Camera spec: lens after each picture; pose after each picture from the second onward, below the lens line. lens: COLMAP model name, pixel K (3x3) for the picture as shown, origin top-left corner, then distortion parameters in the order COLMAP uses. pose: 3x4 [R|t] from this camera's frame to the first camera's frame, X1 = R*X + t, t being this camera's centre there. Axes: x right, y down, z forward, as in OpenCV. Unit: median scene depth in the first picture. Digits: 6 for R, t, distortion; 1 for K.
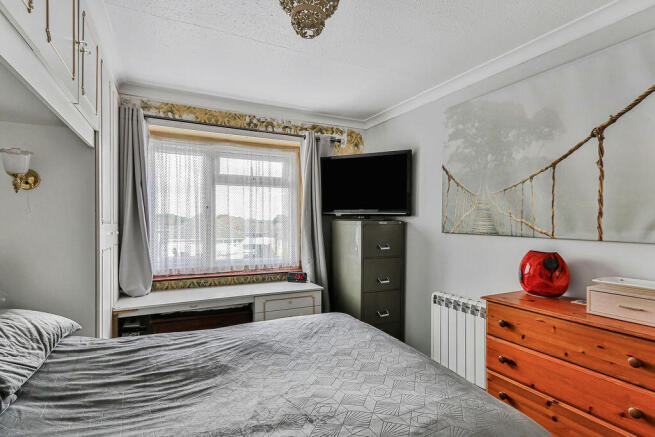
lens RADIAL K [[348.2, 0, 327.5], [0, 348.2, 218.5], [0, 0, 1]] dist [0.000705, 0.000581]
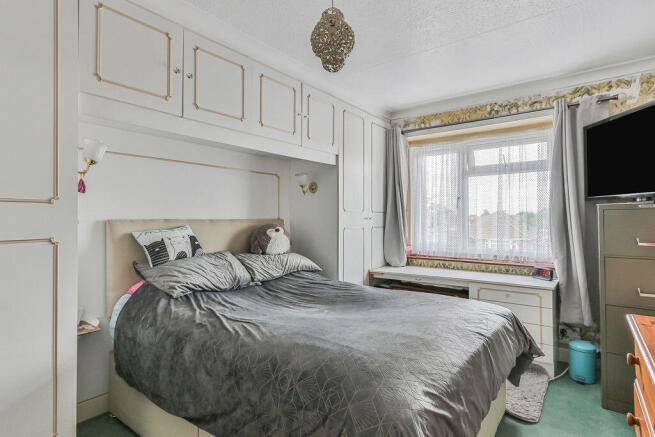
lens RADIAL K [[348.2, 0, 327.5], [0, 348.2, 218.5], [0, 0, 1]] dist [0.000705, 0.000581]
pose [[0.421090, -0.006445, -0.906996, 0.484379], [0.006555, 0.999970, -0.004063, 0.033085], [0.906995, -0.004234, 0.421120, 0.158531]]
